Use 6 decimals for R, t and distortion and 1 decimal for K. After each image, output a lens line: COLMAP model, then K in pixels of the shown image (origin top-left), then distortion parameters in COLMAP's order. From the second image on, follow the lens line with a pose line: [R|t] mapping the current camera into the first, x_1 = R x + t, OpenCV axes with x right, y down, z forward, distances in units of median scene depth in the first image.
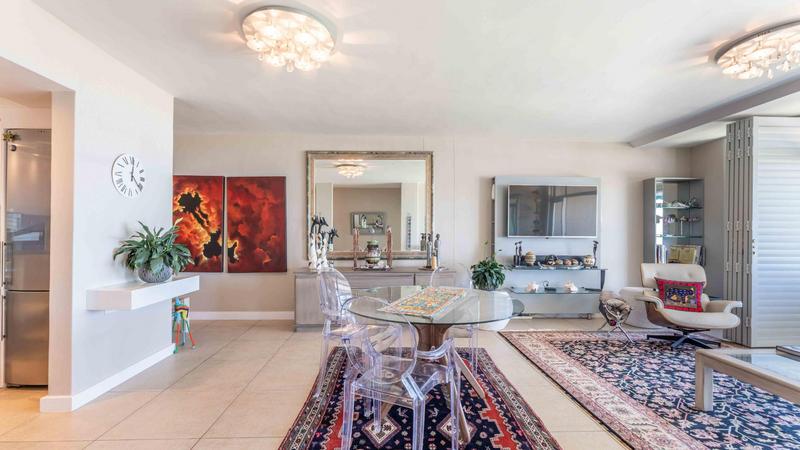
lens RADIAL K [[346.8, 0, 401.5], [0, 346.8, 231.3], [0, 0, 1]] dist [-0.001641, -0.000585]
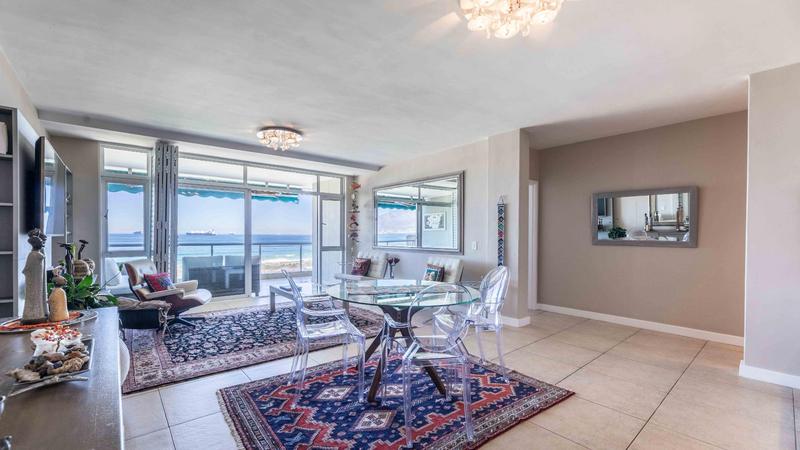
lens RADIAL K [[266.4, 0, 412.4], [0, 266.4, 237.2], [0, 0, 1]] dist [0.000186, 0.000014]
pose [[-0.589401, -0.016081, 0.807680, -0.390227], [-0.018292, 0.999811, 0.006558, 0.005964], [-0.807633, -0.010908, -0.589584, 0.882491]]
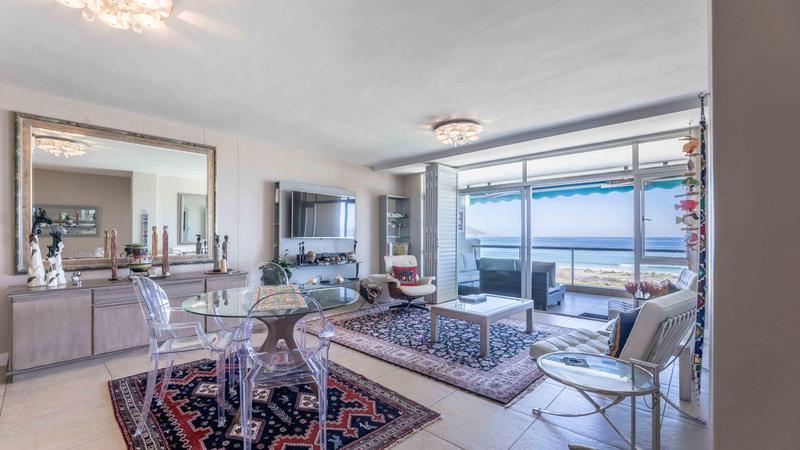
lens RADIAL K [[335.8, 0, 421.4], [0, 335.8, 232.9], [0, 0, 1]] dist [-0.001528, -0.000107]
pose [[0.670141, 0.003418, 0.742226, -0.230292], [-0.003611, 0.999993, -0.001345, -0.000146], [-0.742225, -0.001779, 0.670149, -0.015718]]
